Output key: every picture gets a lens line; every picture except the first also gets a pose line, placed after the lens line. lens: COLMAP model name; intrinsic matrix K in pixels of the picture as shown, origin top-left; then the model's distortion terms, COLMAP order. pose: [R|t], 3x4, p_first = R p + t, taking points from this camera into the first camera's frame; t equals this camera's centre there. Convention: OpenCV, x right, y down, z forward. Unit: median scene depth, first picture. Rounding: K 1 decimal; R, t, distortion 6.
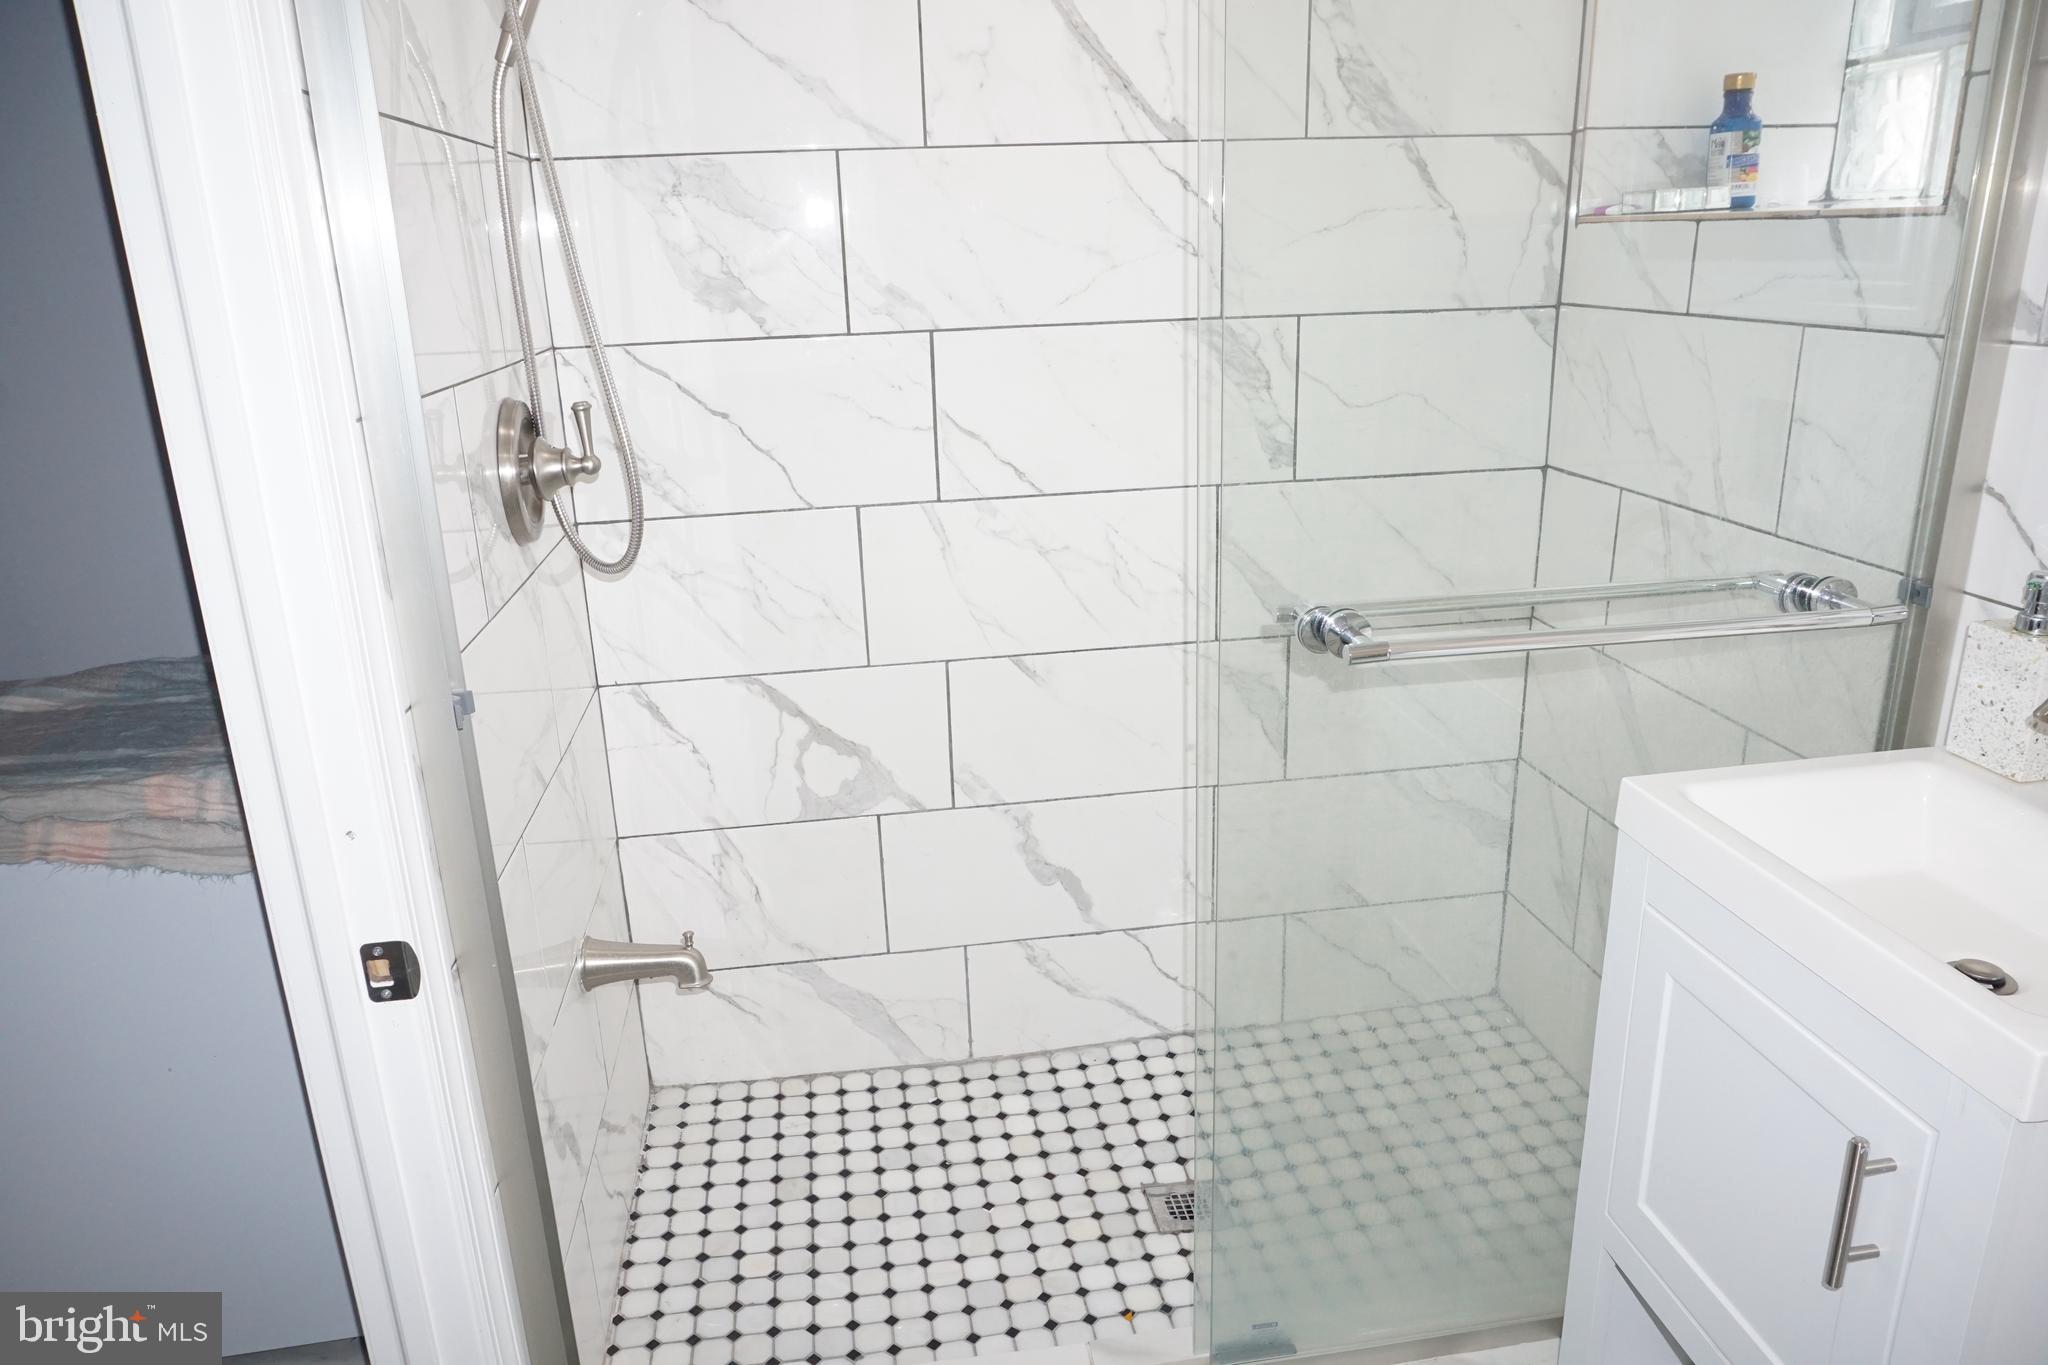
lens RADIAL K [[1369.0, 0, 1023.1], [0, 1369.0, 677.7], [0, 0, 1]] dist [-0.050846, 0.033840]
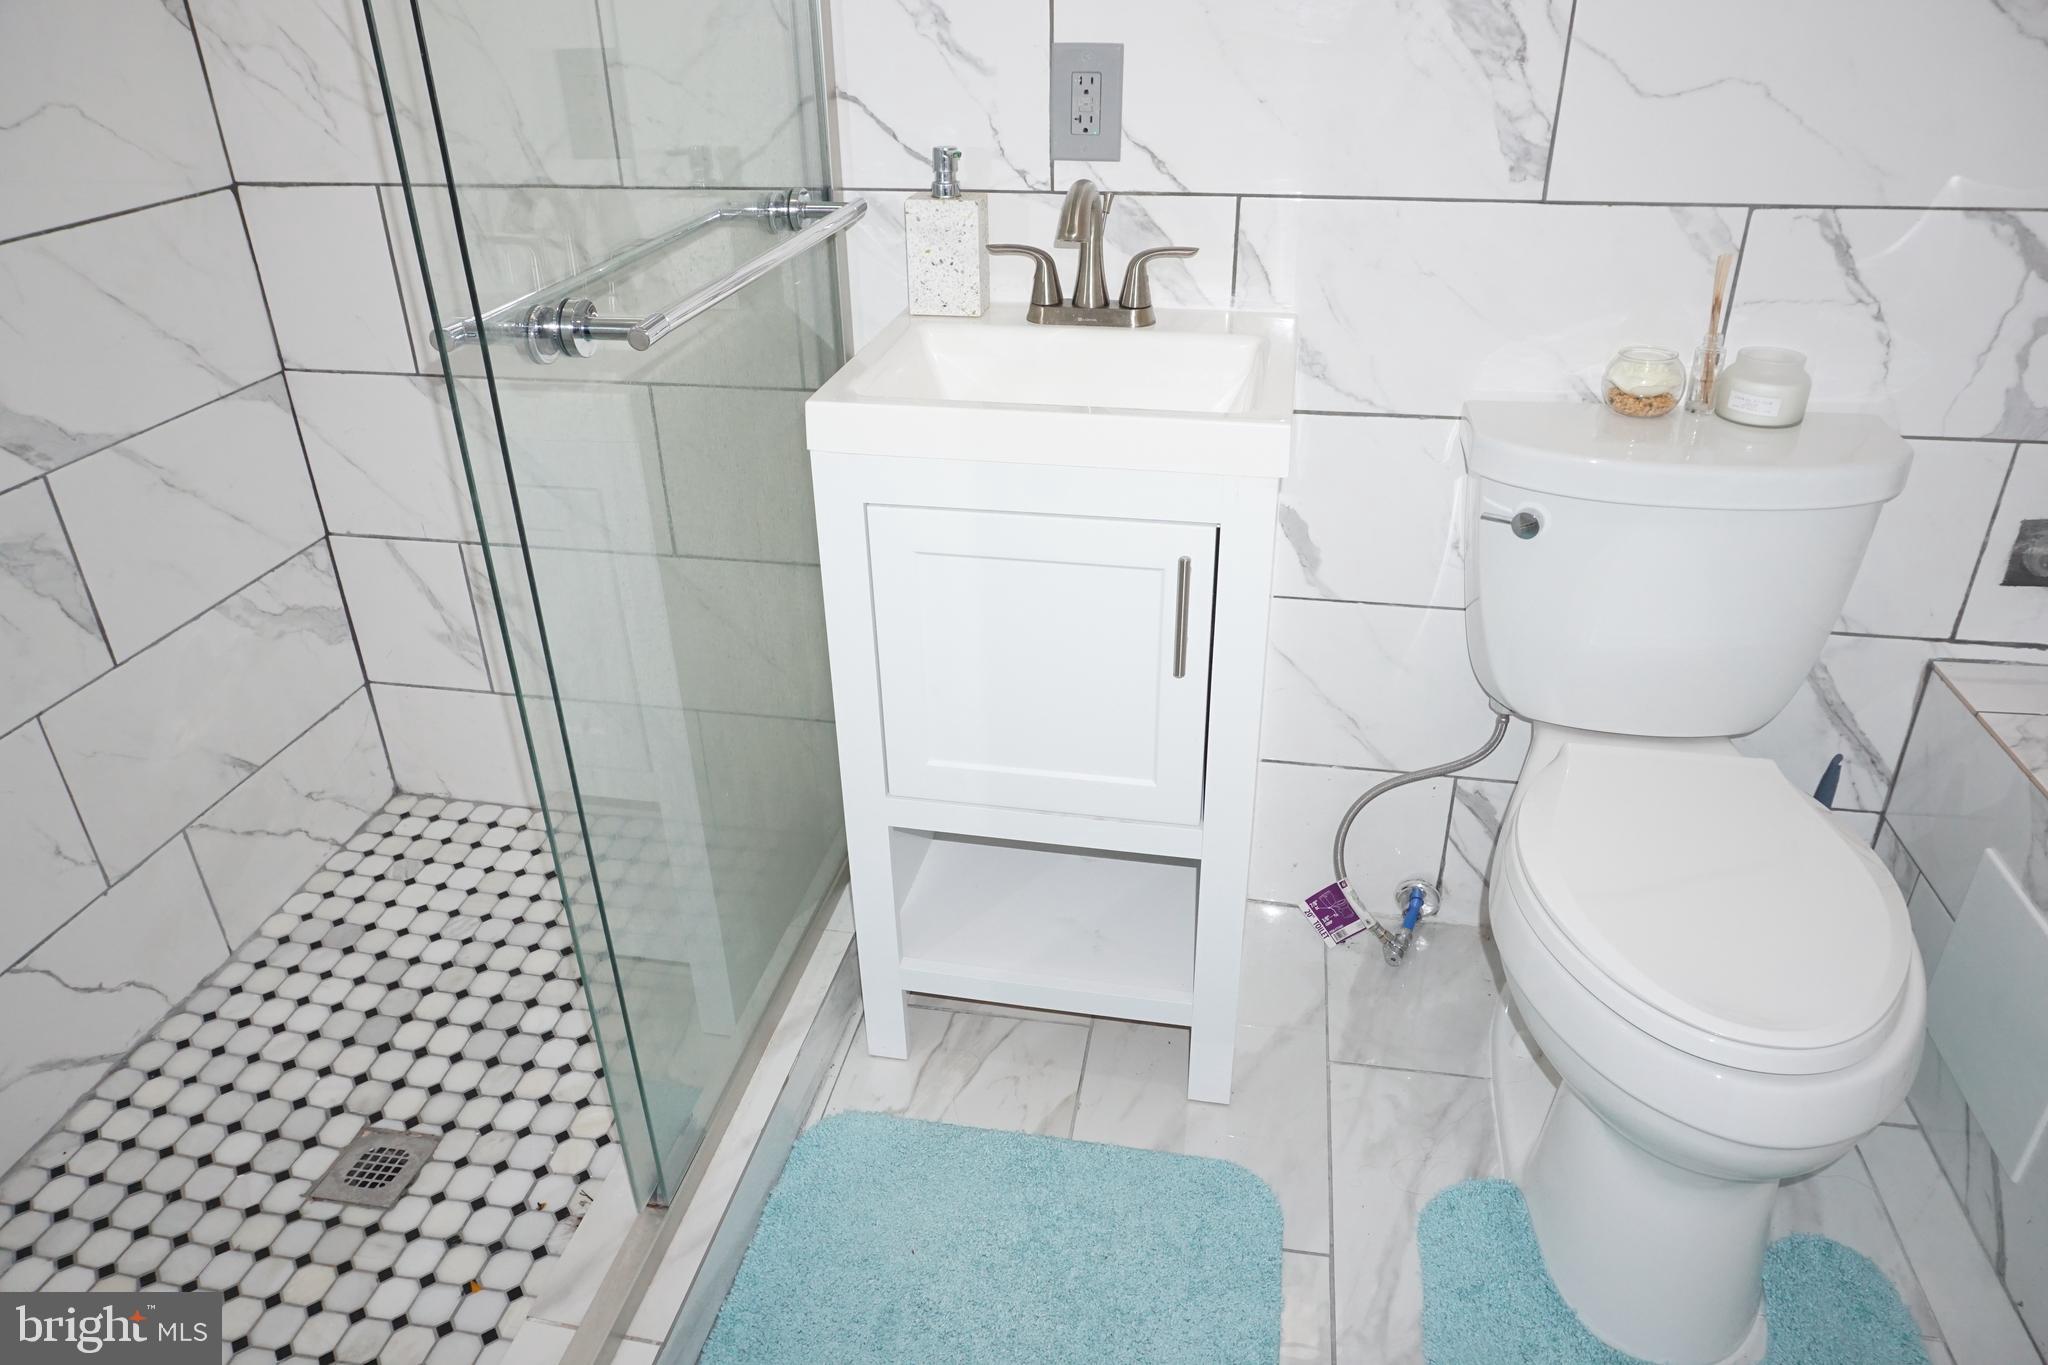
lens RADIAL K [[1369.0, 0, 1020.5], [0, 1369.0, 671.3], [0, 0, 1]] dist [-0.050846, 0.033840]
pose [[0.329690, -0.428682, 0.841152, -0.293856], [0.293836, 0.893307, 0.340092, -0.030685], [-0.897198, 0.135035, 0.420477, 0.281920]]
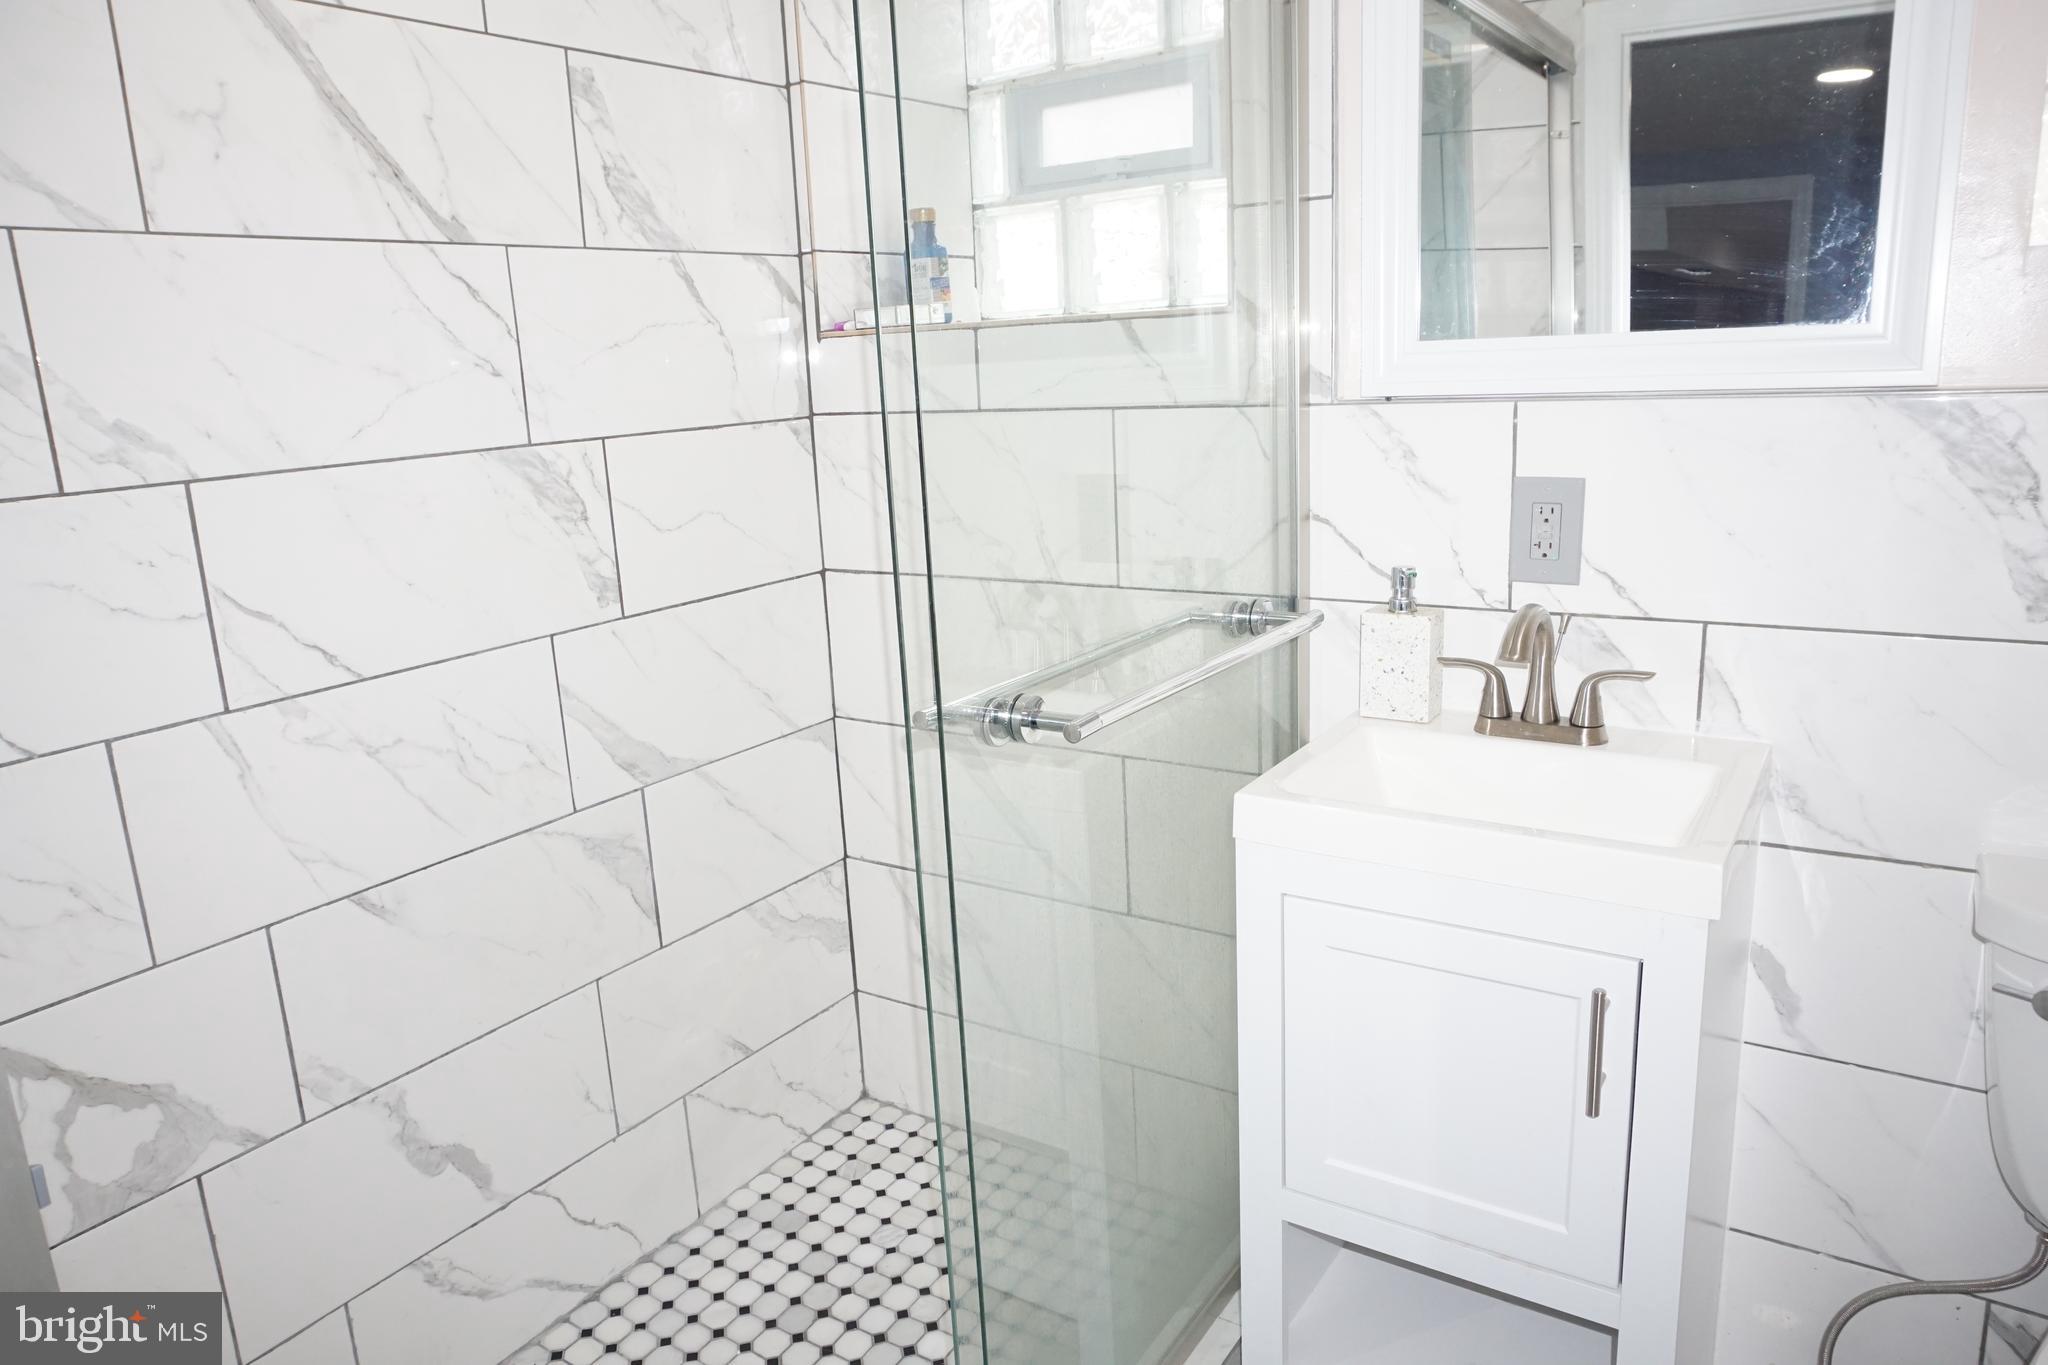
lens RADIAL K [[1369.0, 0, 1018.1], [0, 1369.0, 673.2], [0, 0, 1]] dist [-0.050846, 0.033840]
pose [[0.668669, -0.170311, 0.723792, -0.298246], [0.253636, 0.967276, -0.006715, -0.038053], [-0.698964, 0.188070, 0.689985, 0.210276]]
